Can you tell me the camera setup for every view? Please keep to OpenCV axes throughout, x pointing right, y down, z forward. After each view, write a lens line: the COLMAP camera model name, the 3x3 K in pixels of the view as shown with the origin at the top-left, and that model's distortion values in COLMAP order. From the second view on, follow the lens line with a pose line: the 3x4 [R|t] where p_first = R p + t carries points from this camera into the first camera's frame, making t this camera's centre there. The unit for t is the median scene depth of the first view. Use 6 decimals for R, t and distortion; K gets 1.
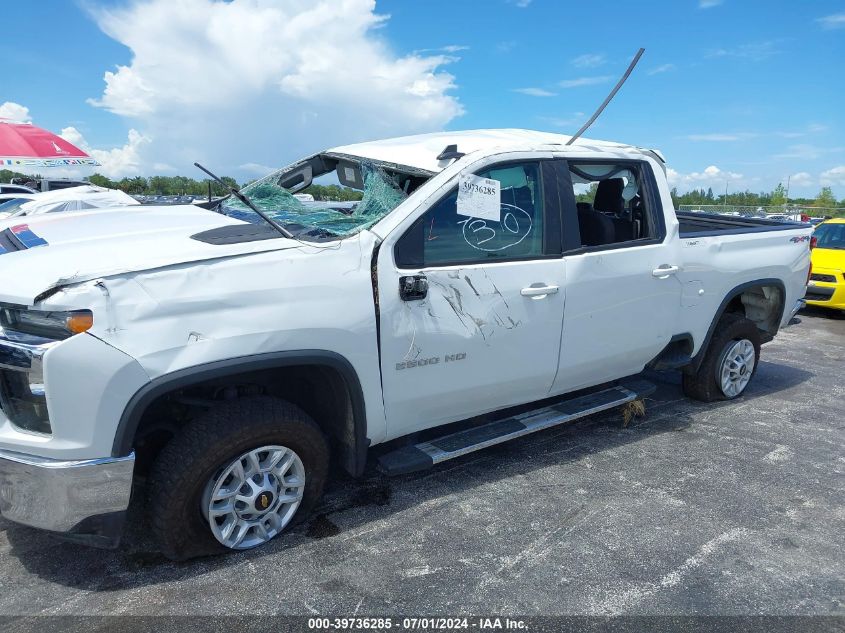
lens RADIAL K [[667.3, 0, 410.2], [0, 667.3, 327.9], [0, 0, 1]] dist [0.016078, -0.018824]
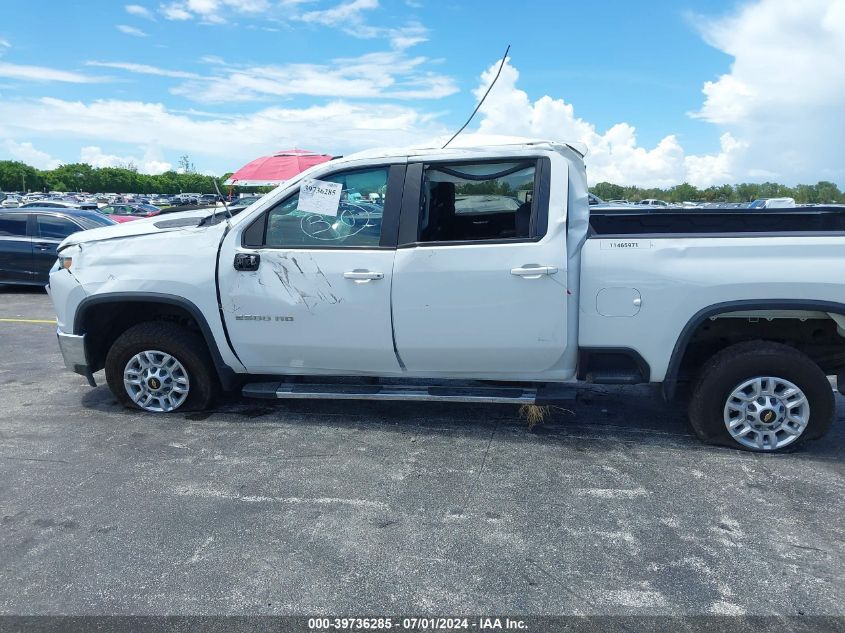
lens RADIAL K [[667.3, 0, 417.0], [0, 667.3, 314.4], [0, 0, 1]] dist [0.016078, -0.018824]
pose [[0.685597, 0.108067, -0.719916, 1.163422], [-0.130233, 0.991174, 0.024761, -0.030372], [0.716238, 0.076780, 0.693620, 0.269985]]
